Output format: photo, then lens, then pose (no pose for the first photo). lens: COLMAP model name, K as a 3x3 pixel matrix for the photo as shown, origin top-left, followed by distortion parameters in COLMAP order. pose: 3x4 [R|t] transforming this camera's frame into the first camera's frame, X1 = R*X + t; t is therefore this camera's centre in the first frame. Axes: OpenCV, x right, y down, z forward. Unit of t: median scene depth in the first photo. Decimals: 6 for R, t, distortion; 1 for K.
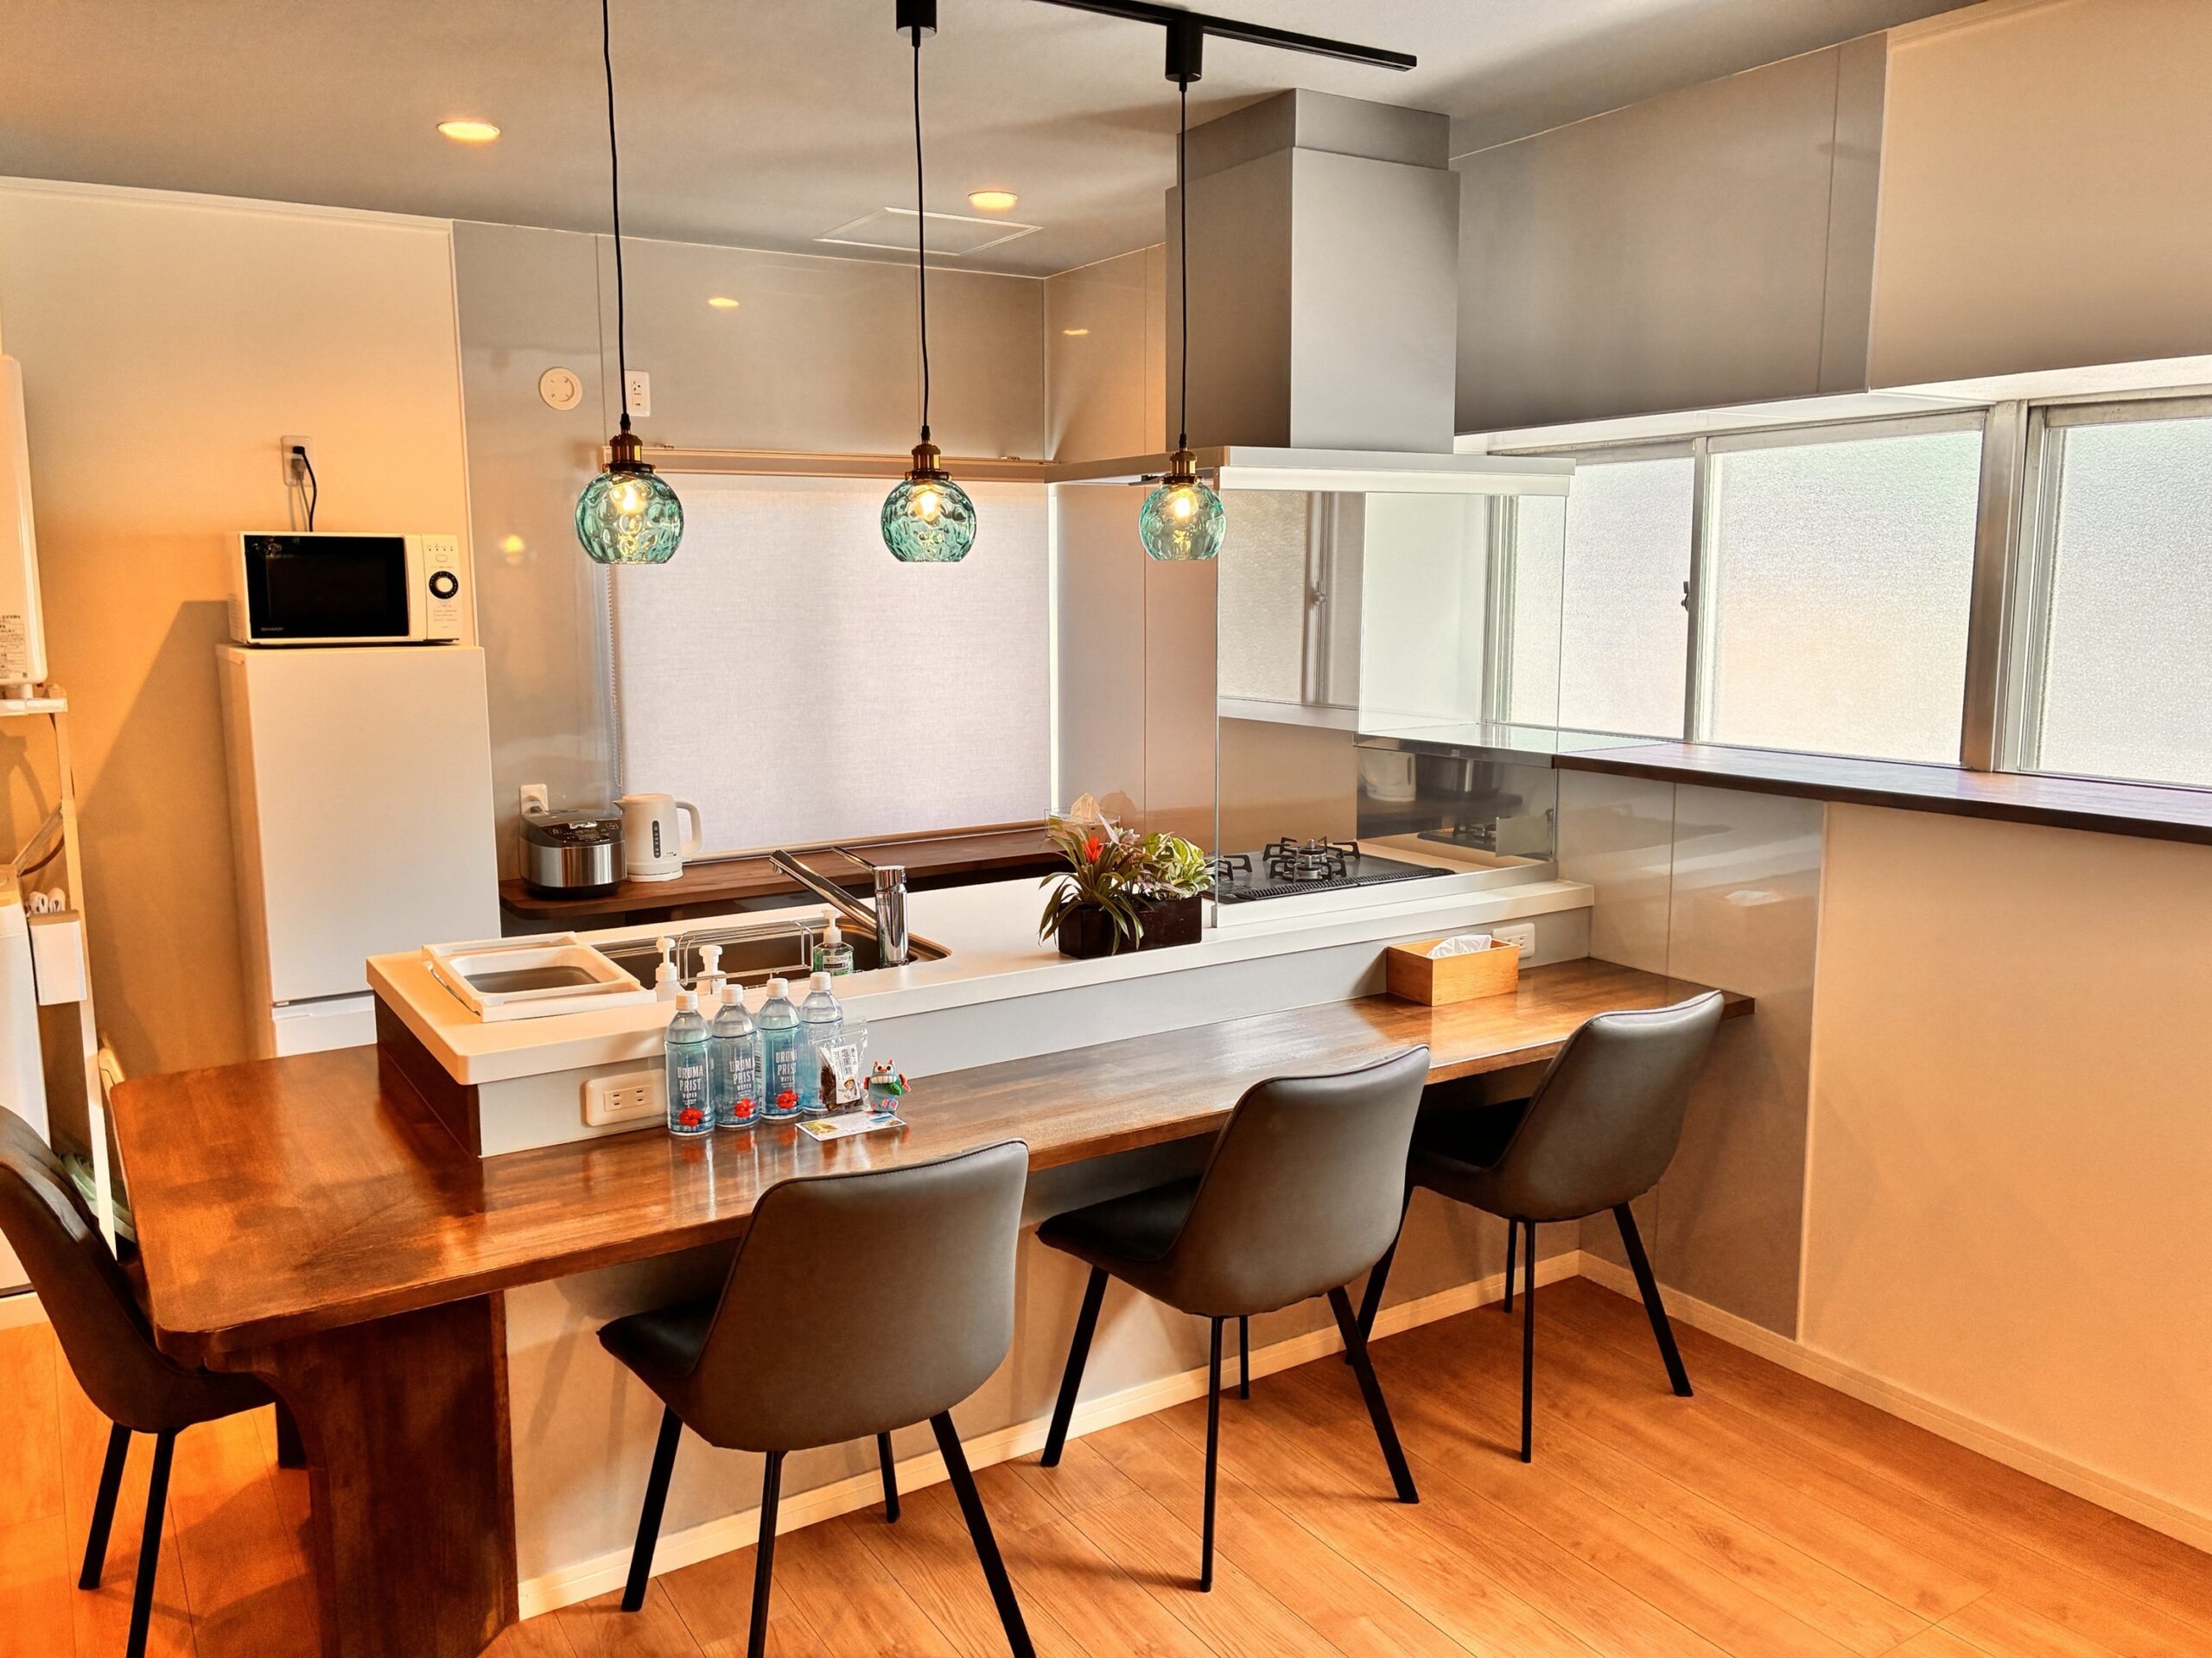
lens RADIAL K [[1695.6, 0, 1107.6], [0, 1695.6, 823.2], [0, 0, 1]] dist [0.056339, -0.078394]
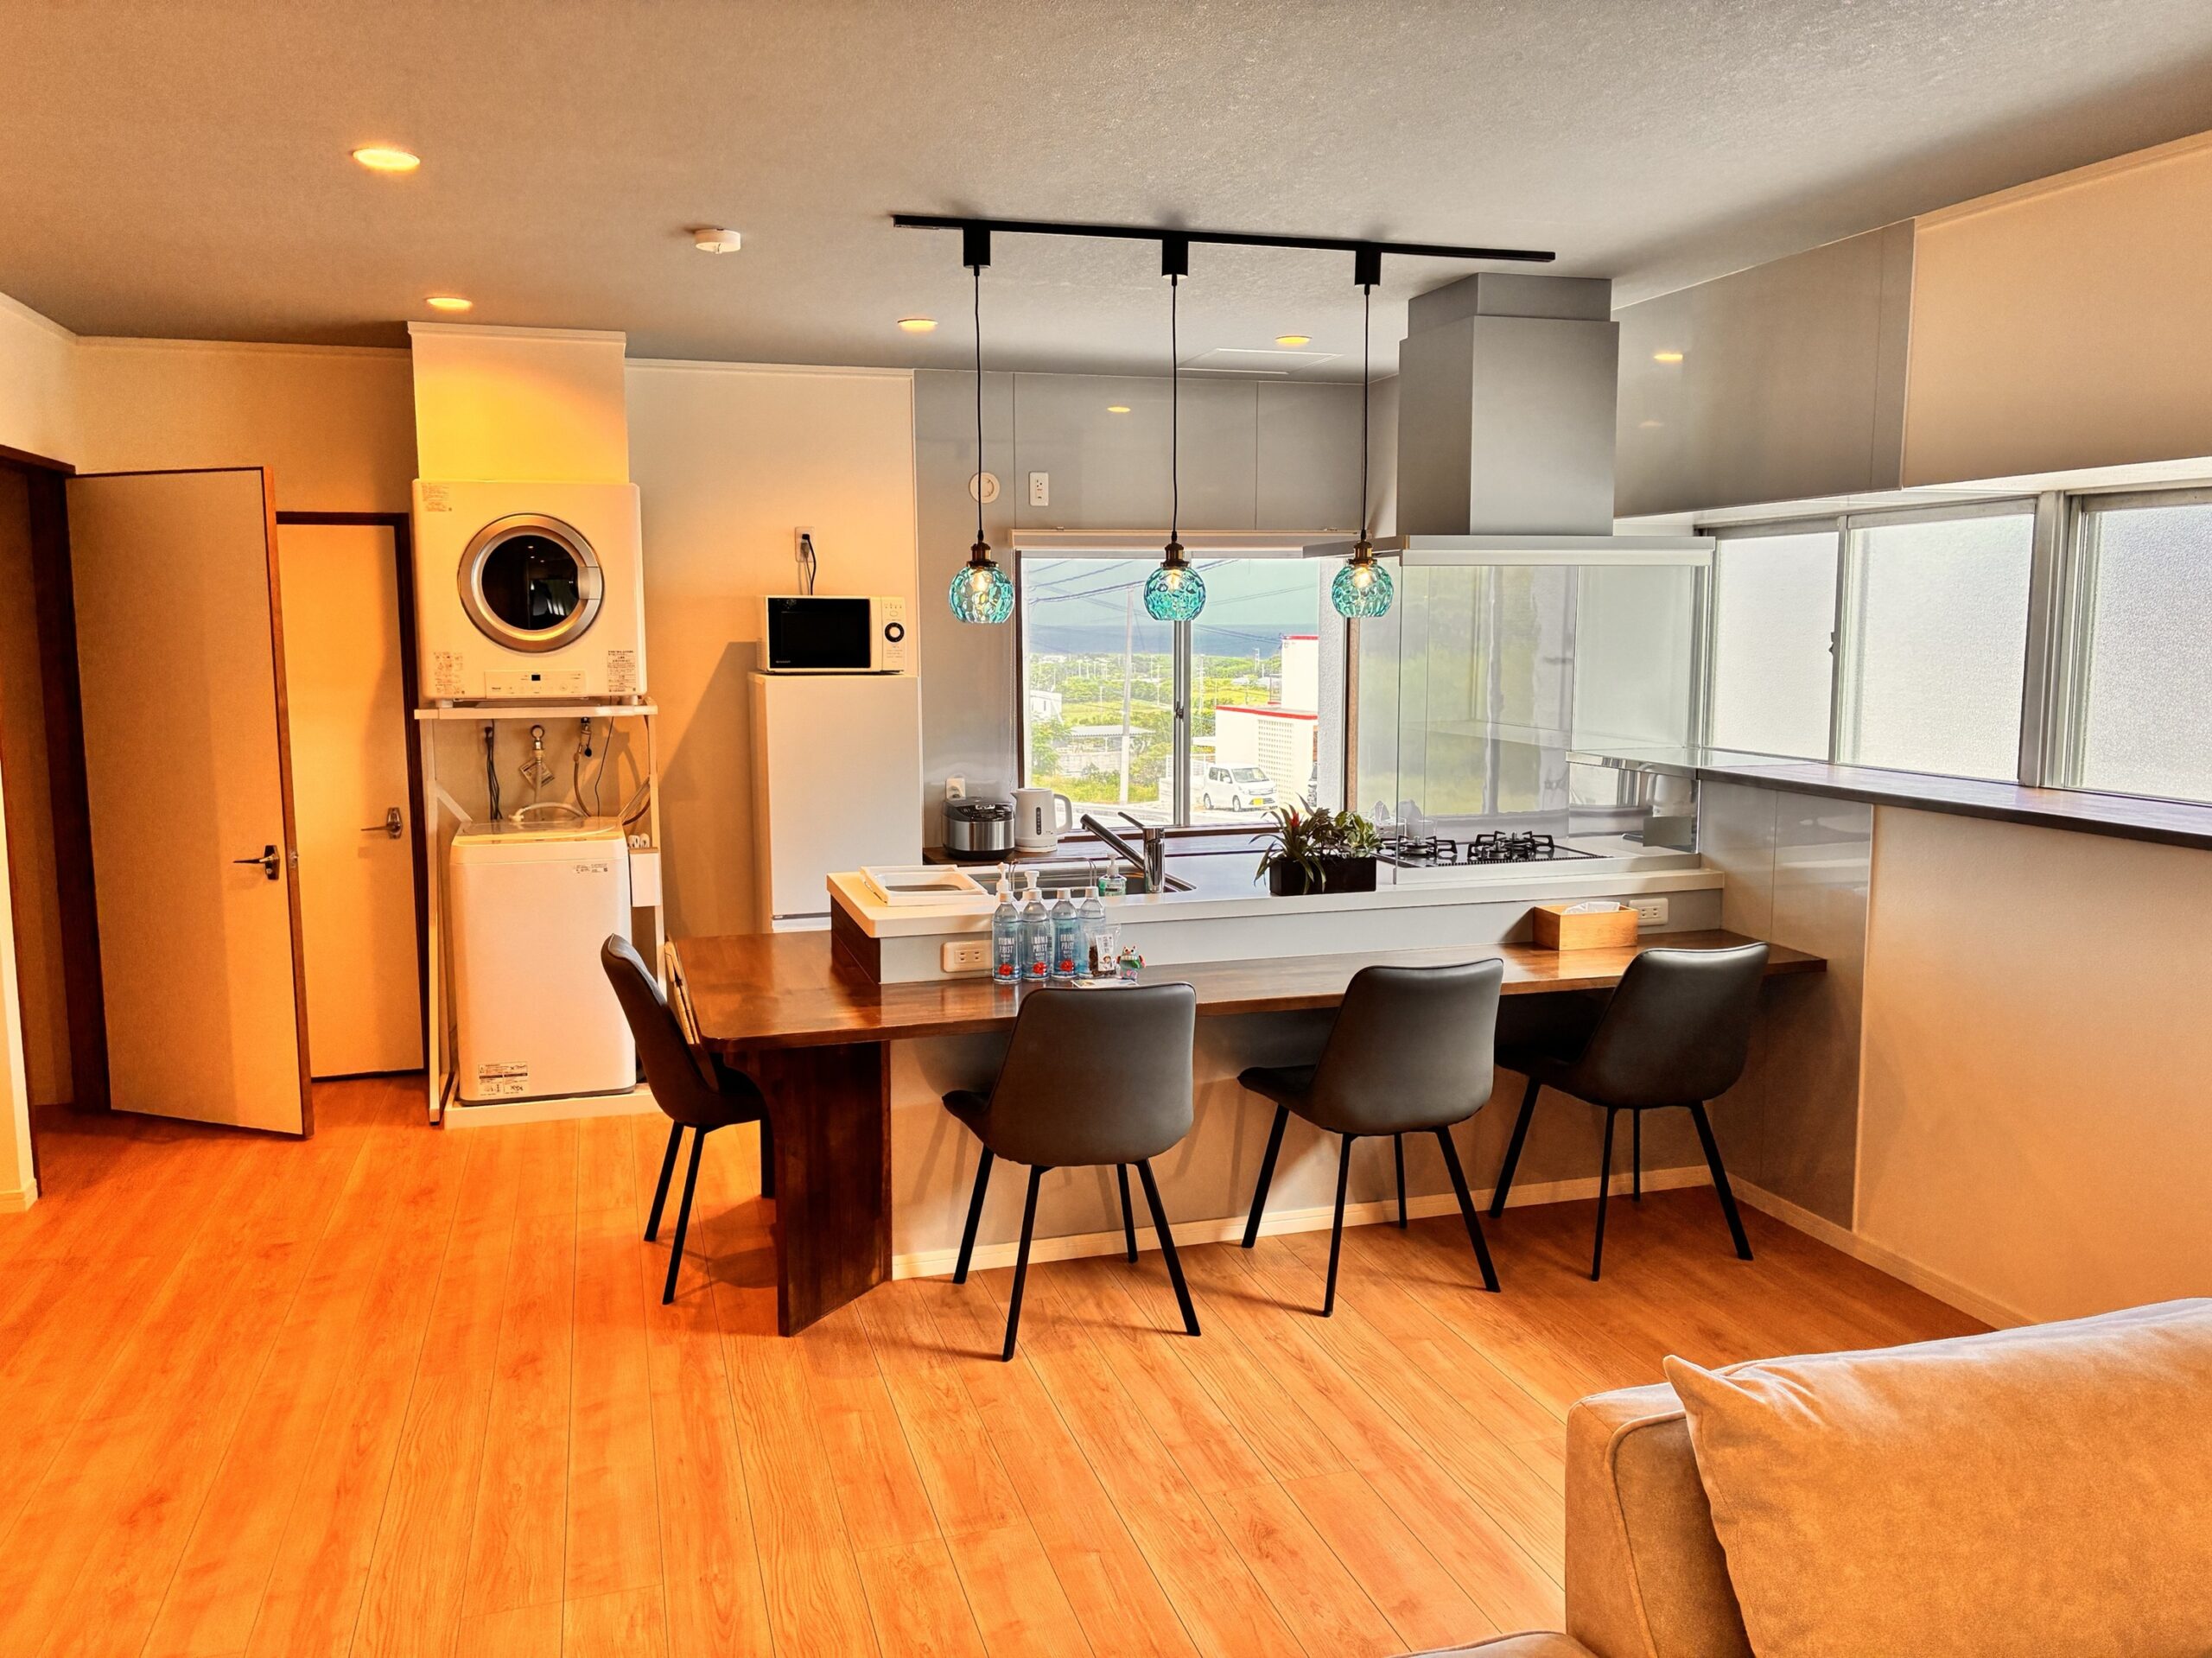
lens RADIAL K [[1682.6, 0, 1106.0], [0, 1682.6, 829.0], [0, 0, 1]] dist [0.055878, -0.059893]
pose [[0.963172, 0.035293, -0.266561, 0.205048], [-0.040125, 0.999114, -0.012700, 0.044894], [0.265877, 0.022928, 0.963734, -0.385272]]
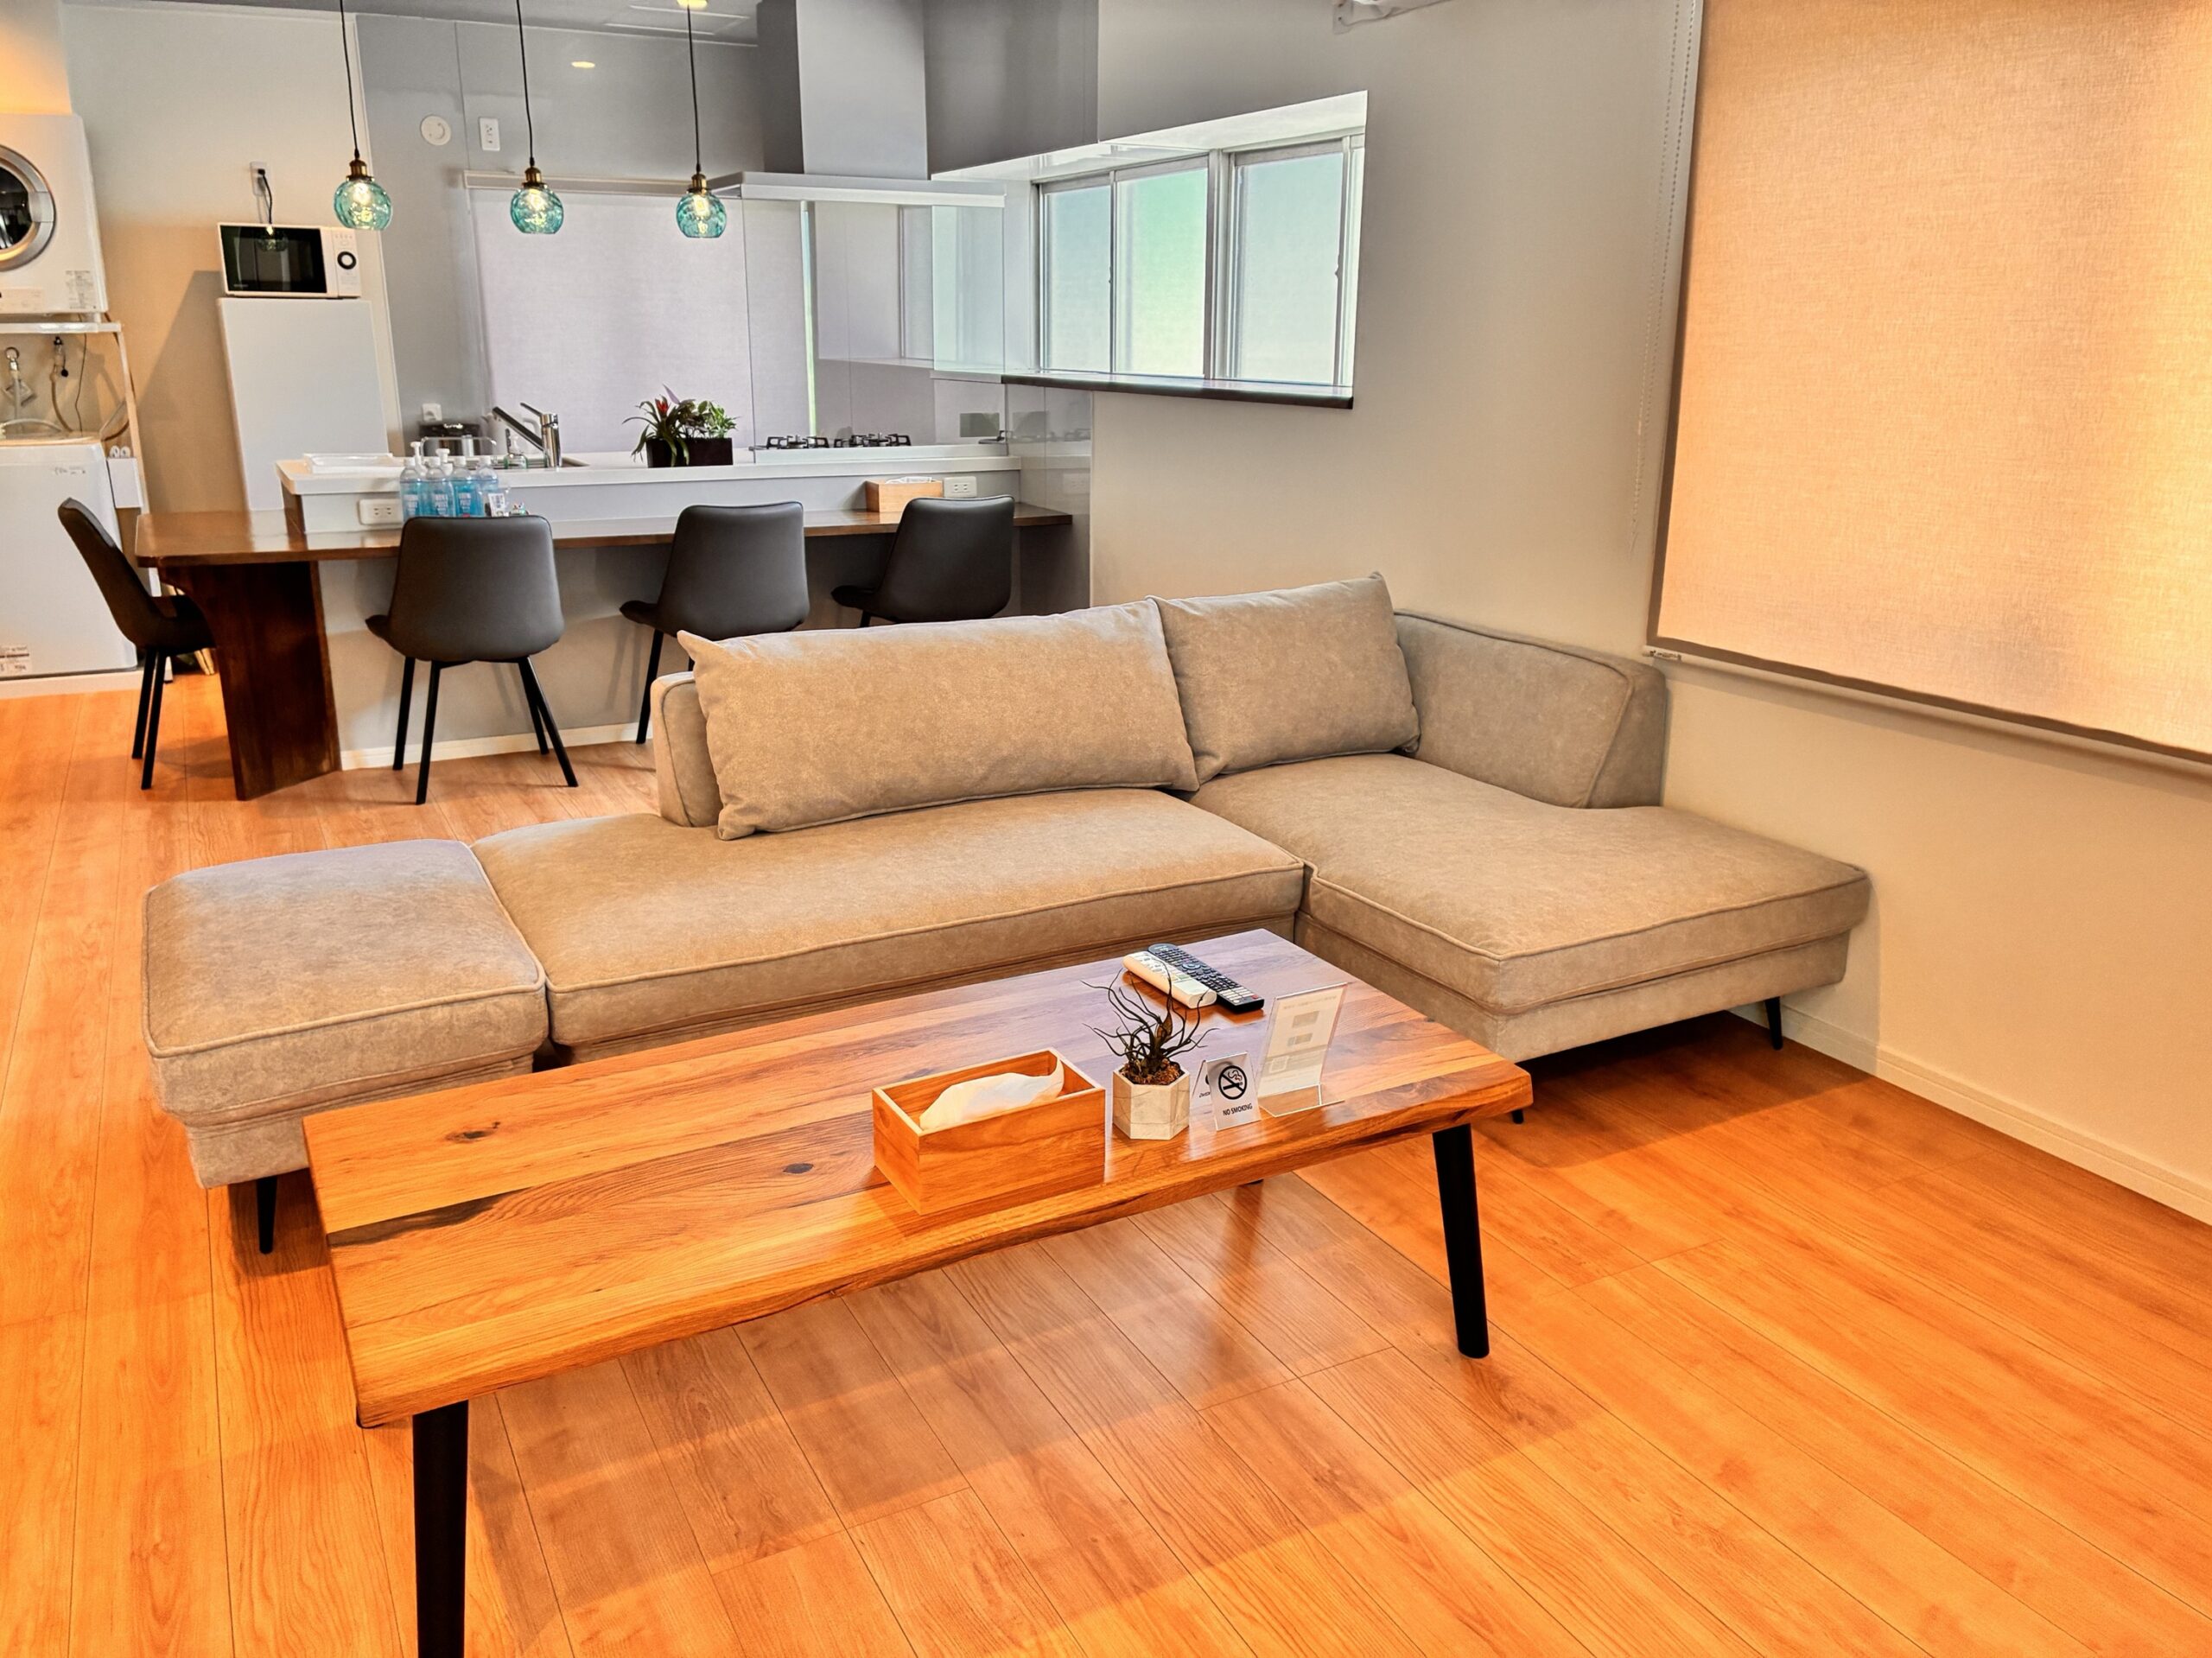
lens RADIAL K [[1682.6, 0, 1106.0], [0, 1682.6, 829.0], [0, 0, 1]] dist [0.055878, -0.059893]
pose [[0.996963, 0.033476, -0.070315, 0.568347], [-0.022960, 0.989110, 0.145374, 0.175817], [0.074416, -0.143318, 0.986875, -0.753096]]
